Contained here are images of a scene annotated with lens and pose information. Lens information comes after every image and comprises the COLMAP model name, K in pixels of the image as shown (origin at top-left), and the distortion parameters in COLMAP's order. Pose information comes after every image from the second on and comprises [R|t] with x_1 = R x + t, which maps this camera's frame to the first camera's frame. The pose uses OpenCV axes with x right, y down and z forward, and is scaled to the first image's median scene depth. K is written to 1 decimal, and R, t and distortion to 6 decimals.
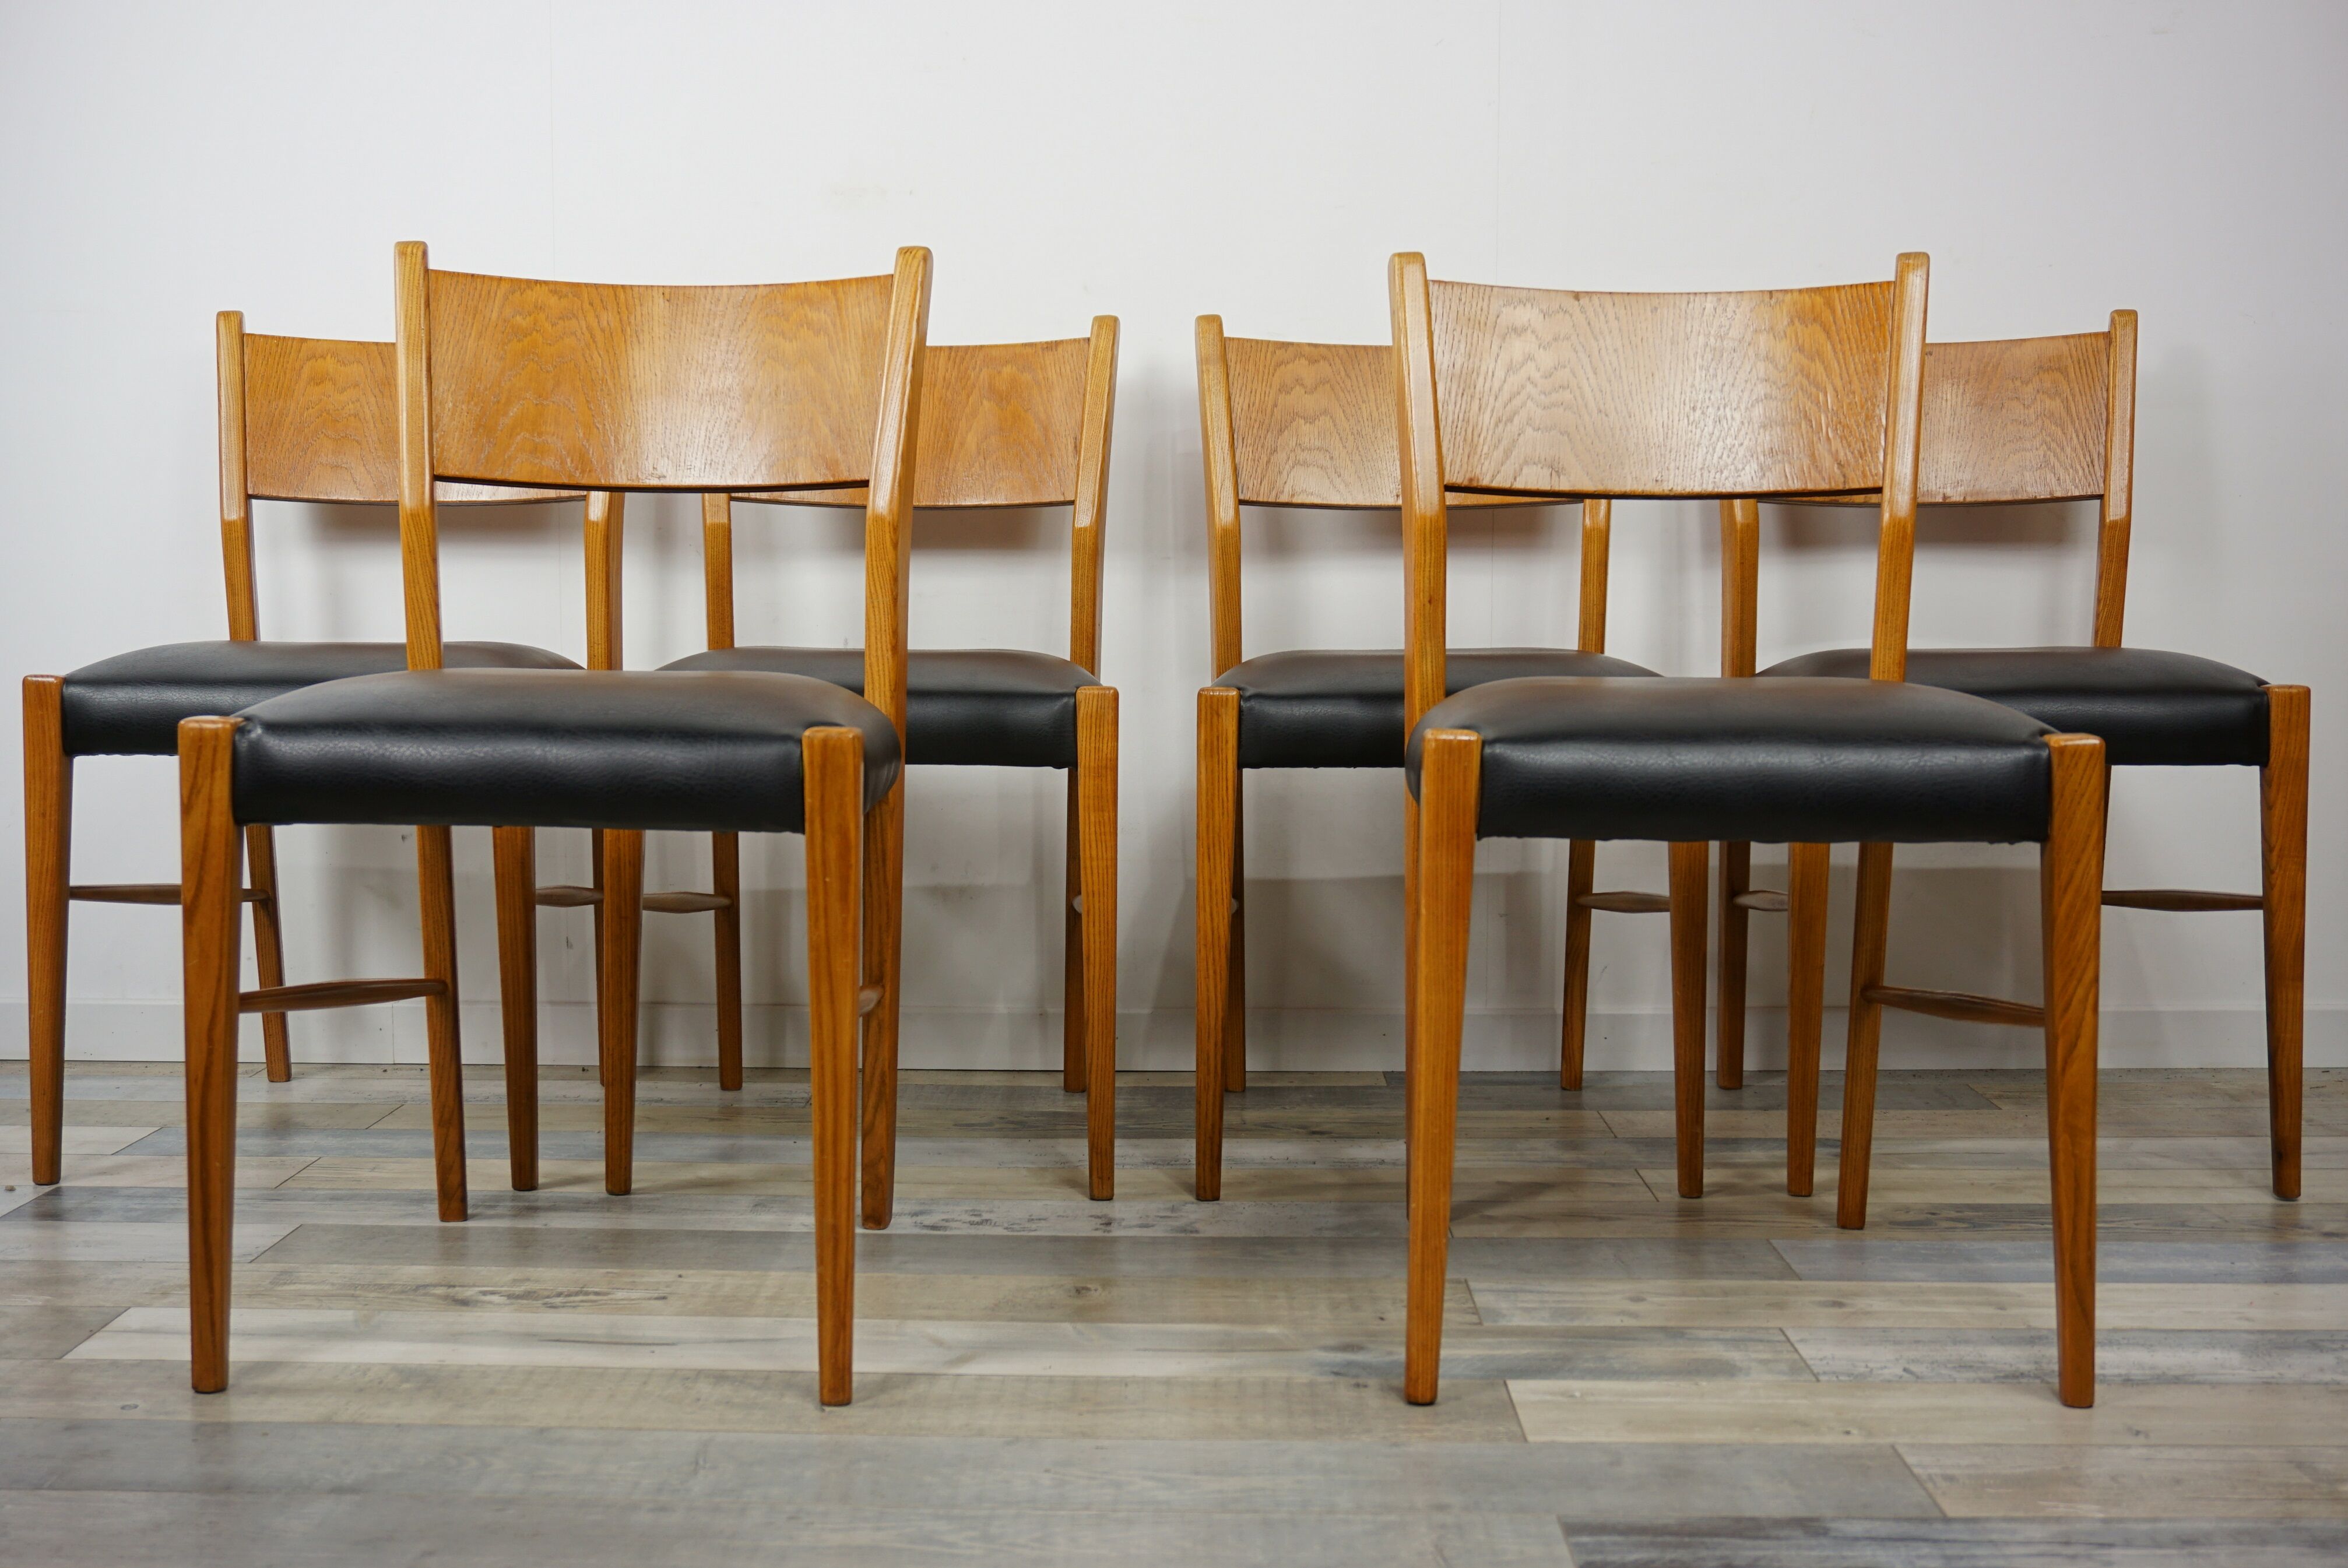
lens RADIAL K [[2669.9, 0, 1164.8], [0, 2669.9, 794.3], [0, 0, 1]] dist [0.006375, 0.000000]
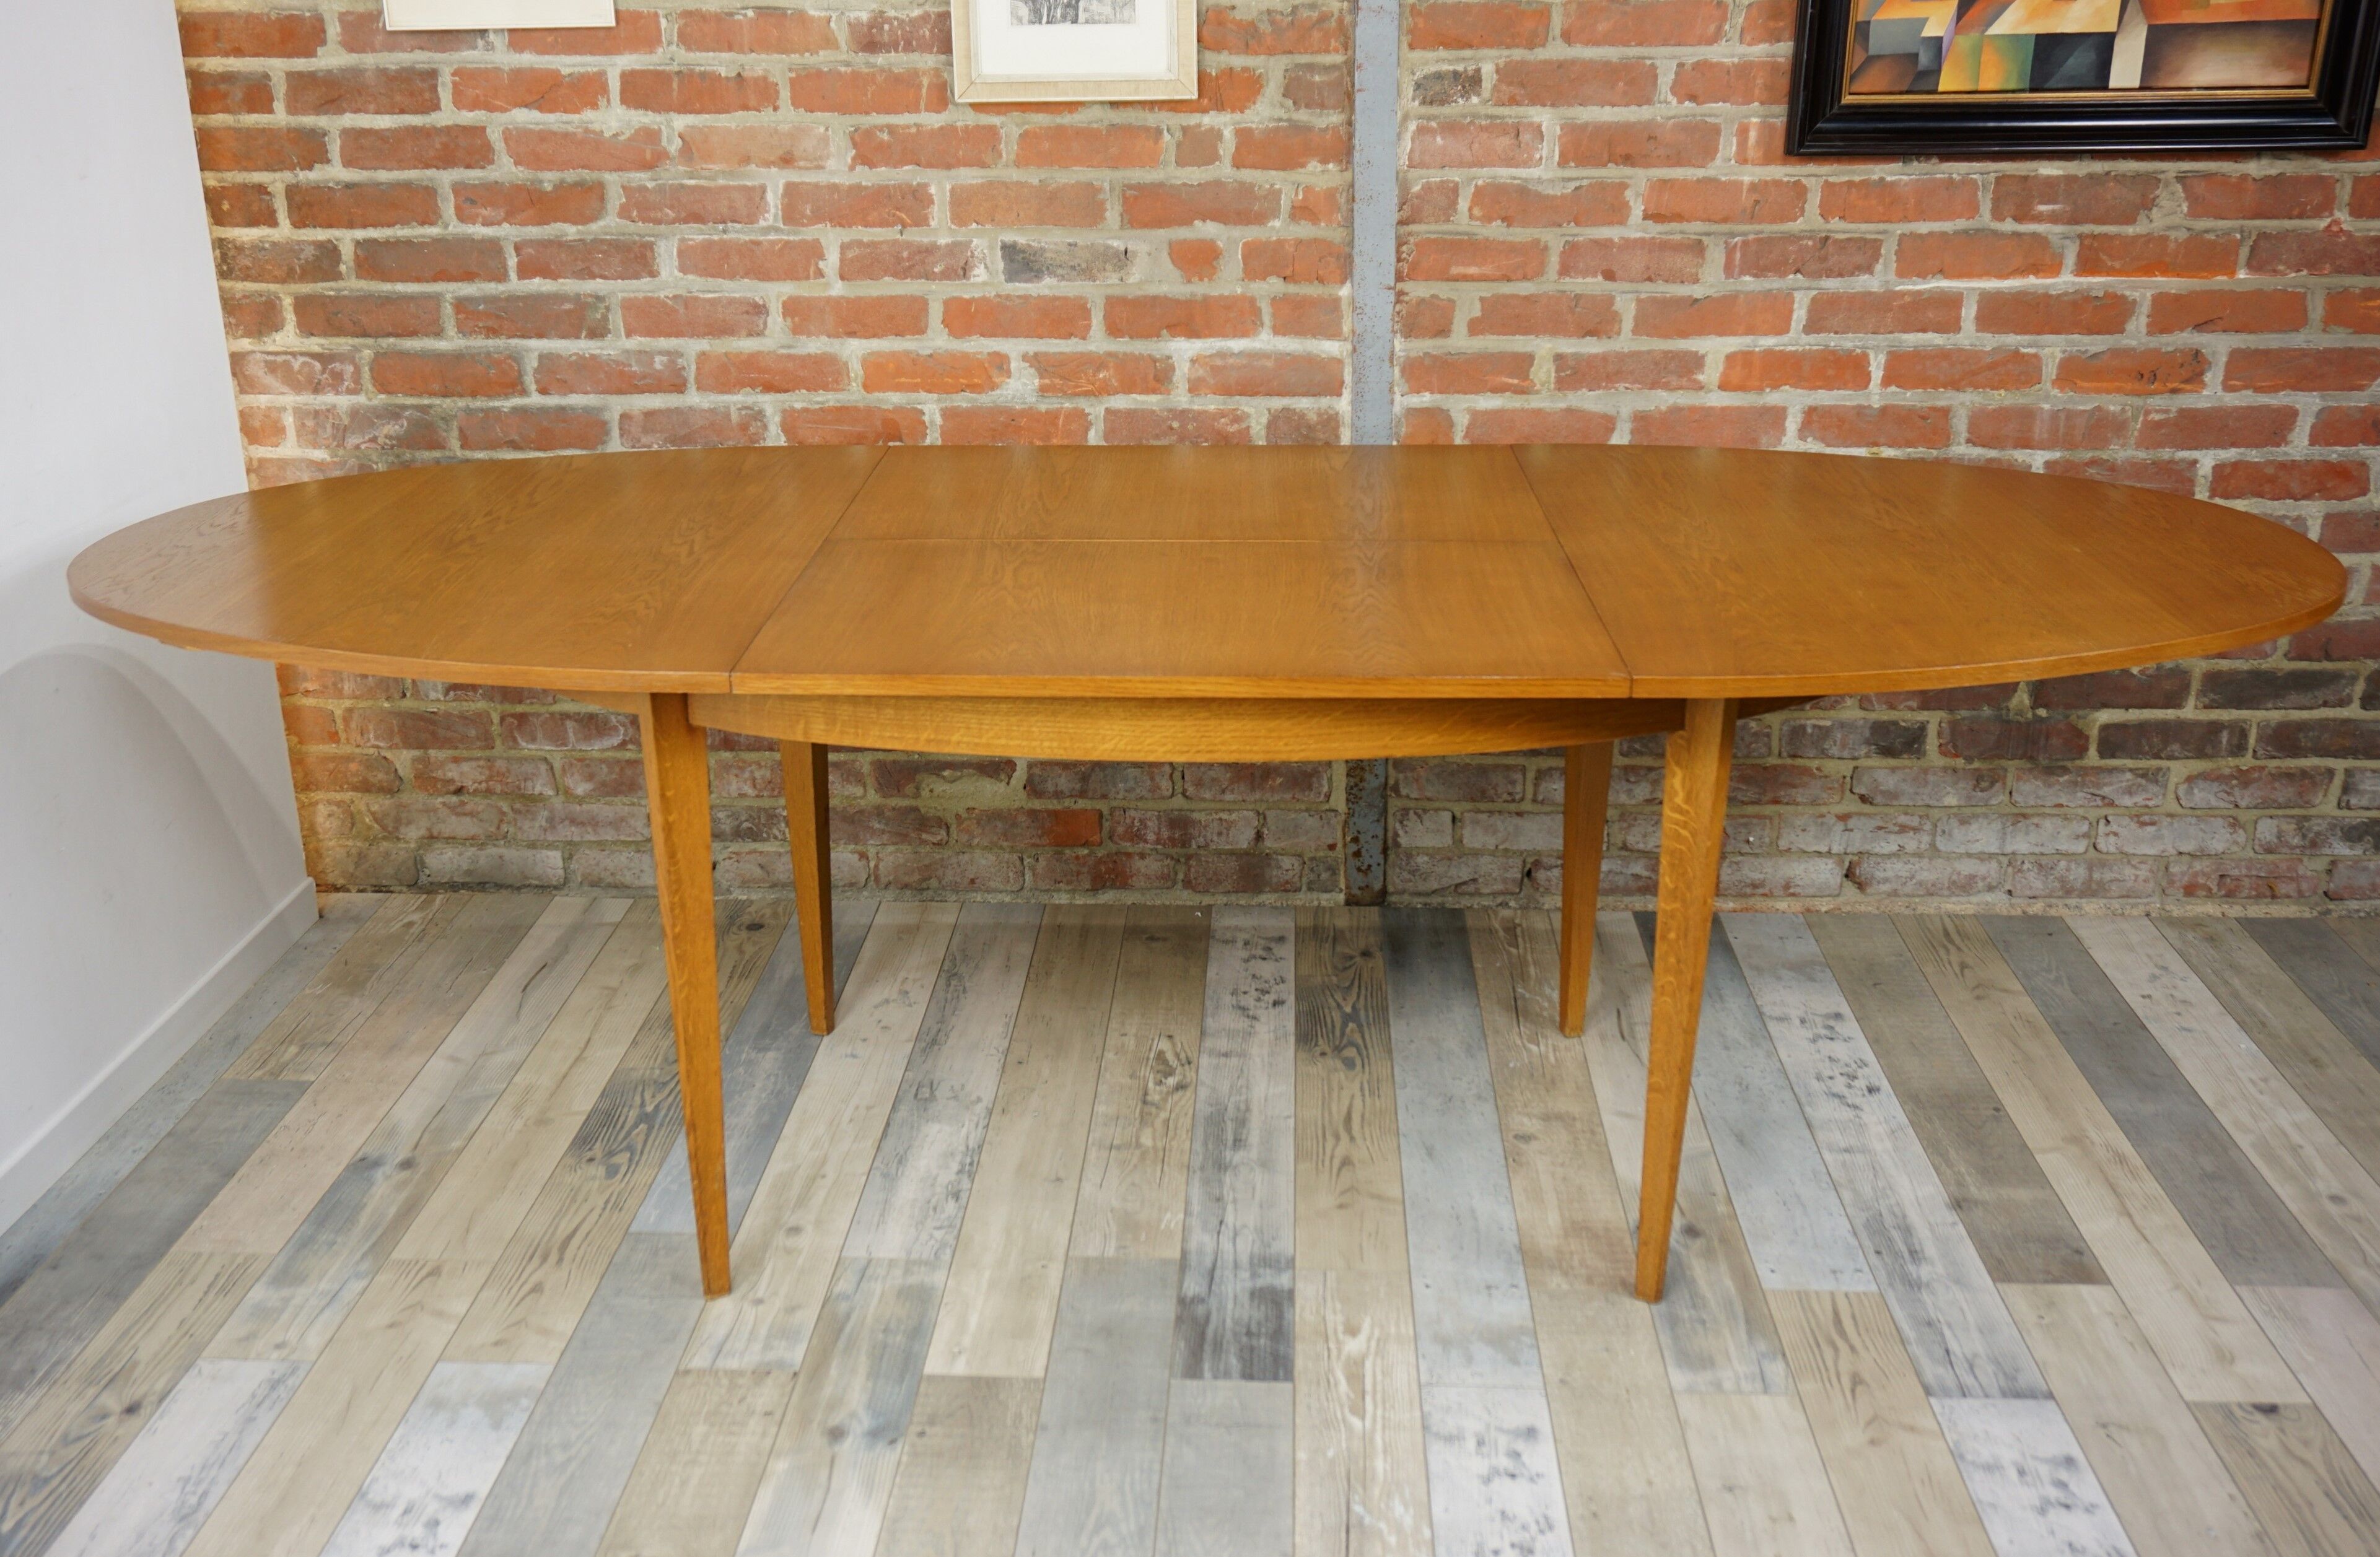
lens RADIAL K [[2348.4, 0, 1154.3], [0, 2348.4, 792.6], [0, 0, 1]] dist [0.009726, 0.000000]
pose [[0.049940, -0.346192, 0.936833, -0.974826], [0.103893, 0.934716, 0.339872, -0.510480], [-0.993334, 0.080358, 0.082646, 0.736901]]
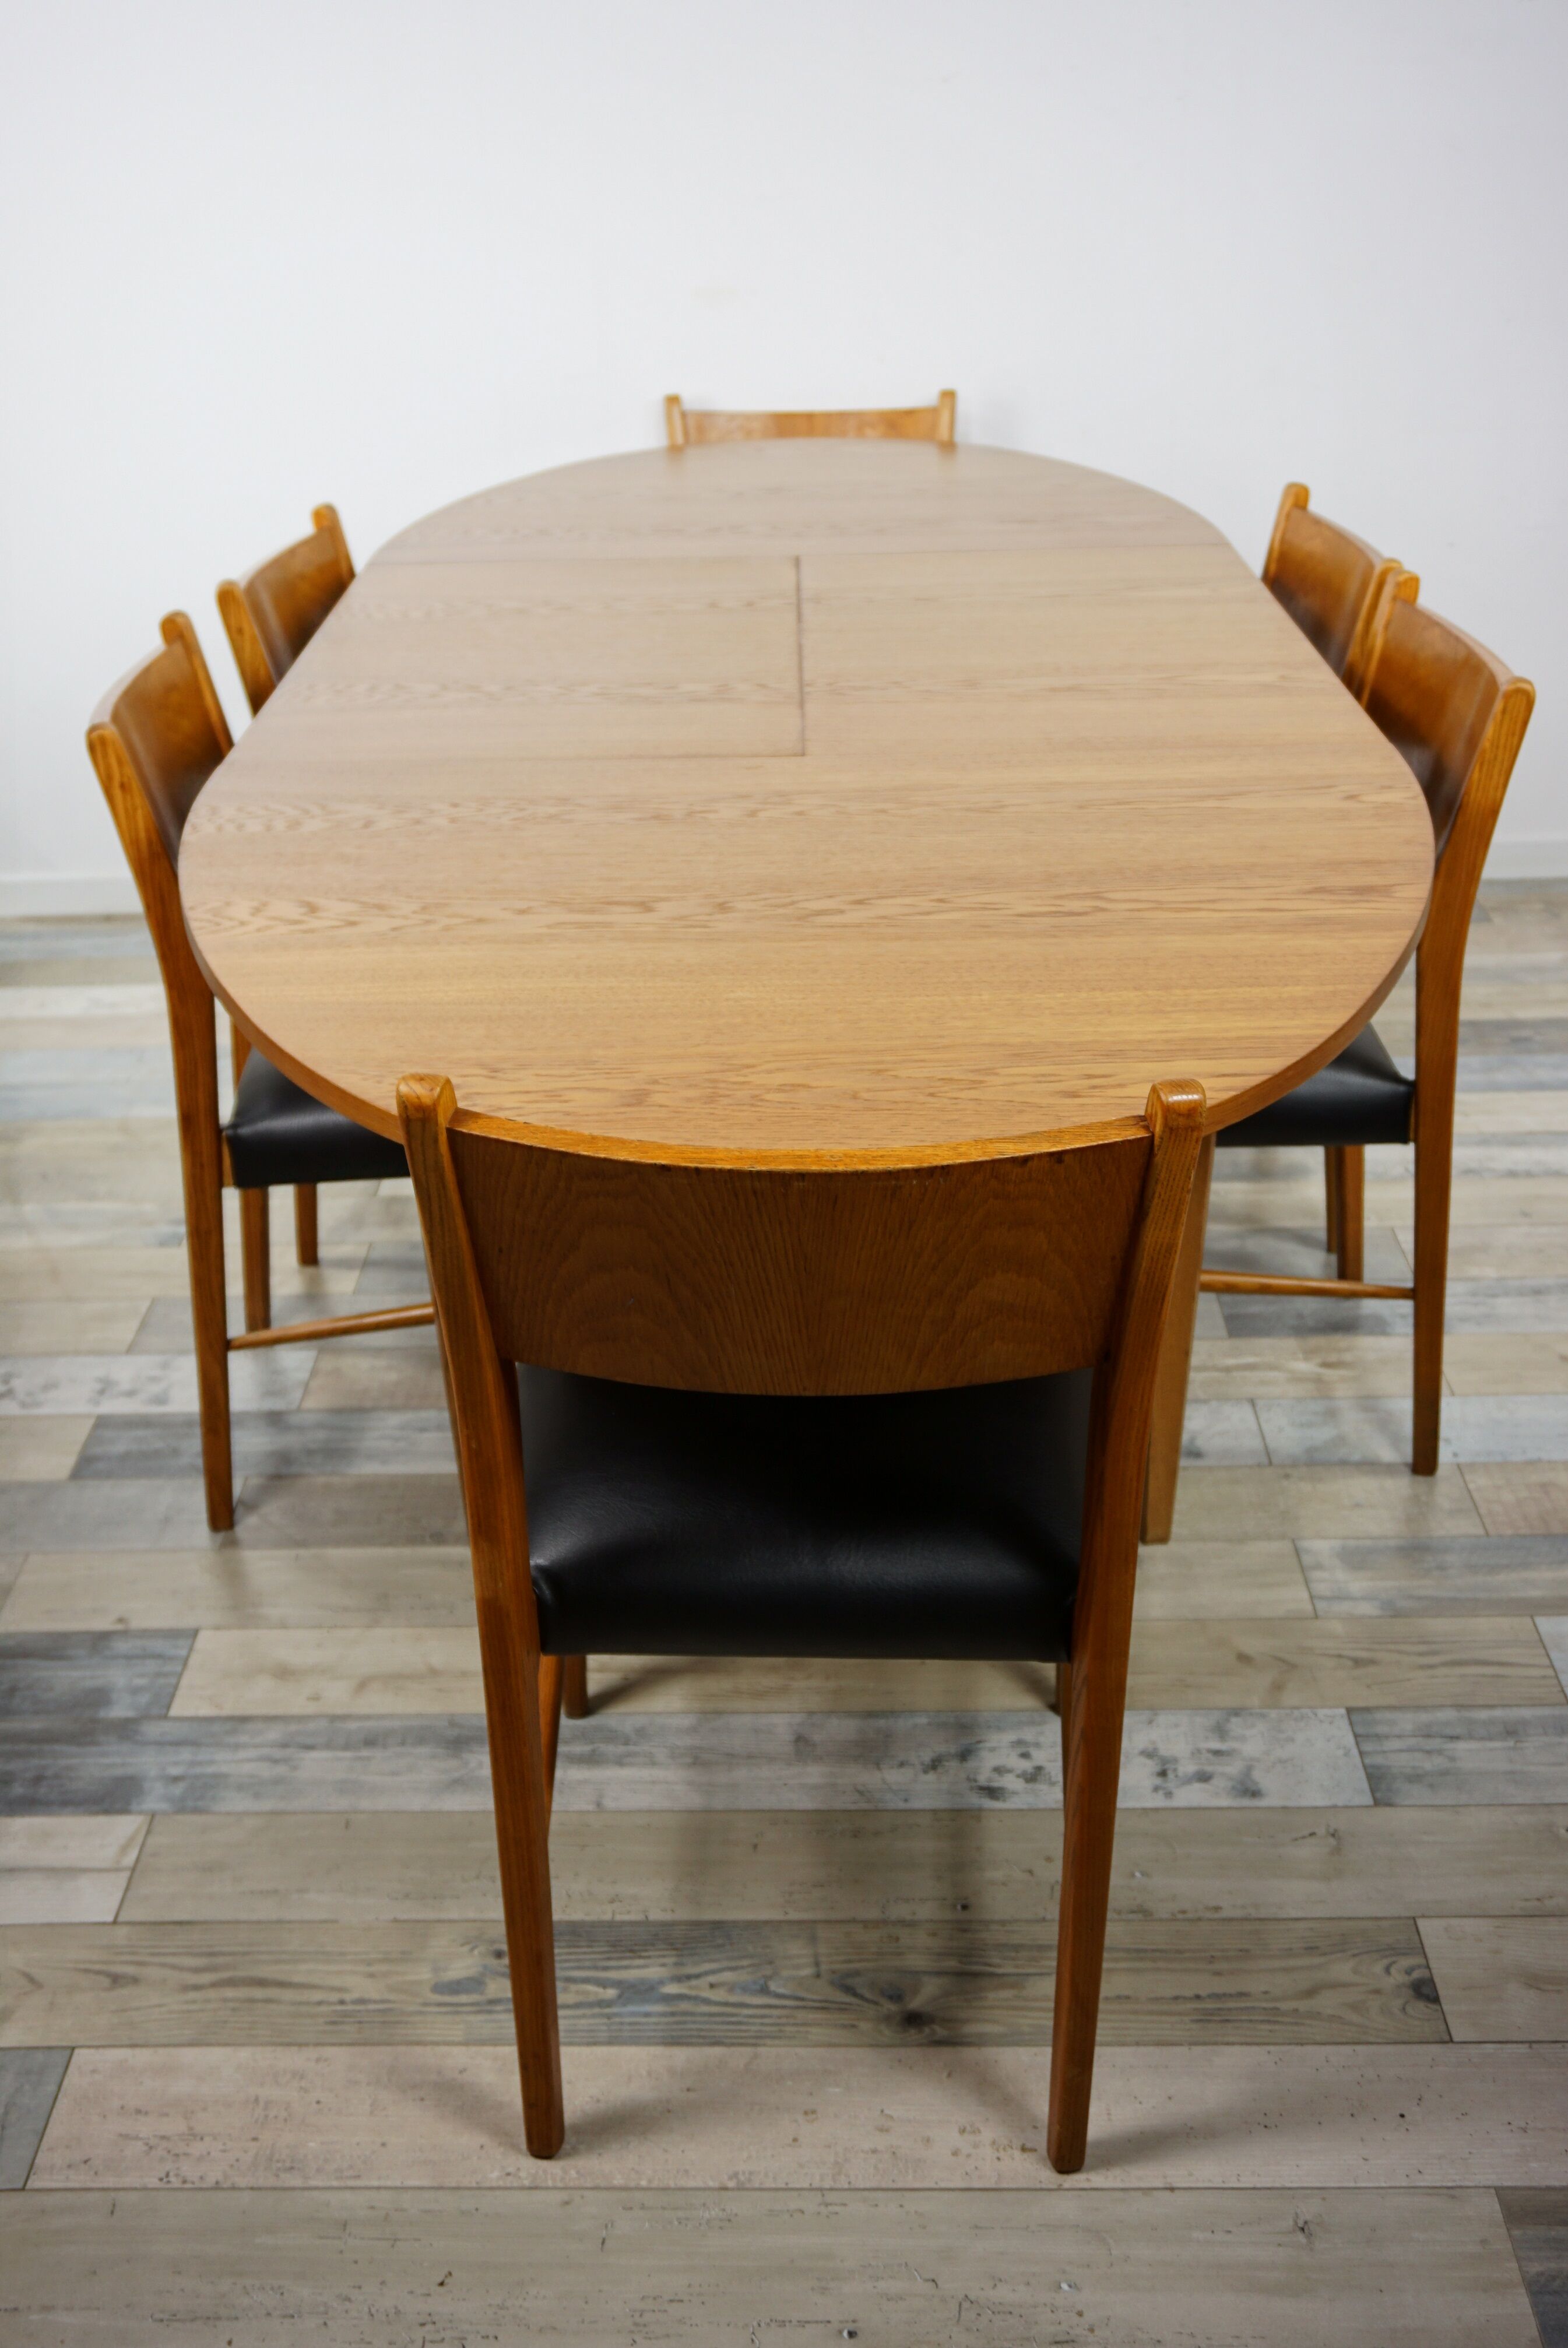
lens RADIAL K [[2380.4, 0, 808.7], [0, 2380.4, 1173.3], [0, 0, 1]] dist [0.008027, 0.000000]
pose [[0.999601, -0.027225, -0.007558, -0.111617], [0.028124, 0.933132, 0.358433, -0.369165], [-0.002706, -0.358503, 0.933525, -0.495026]]
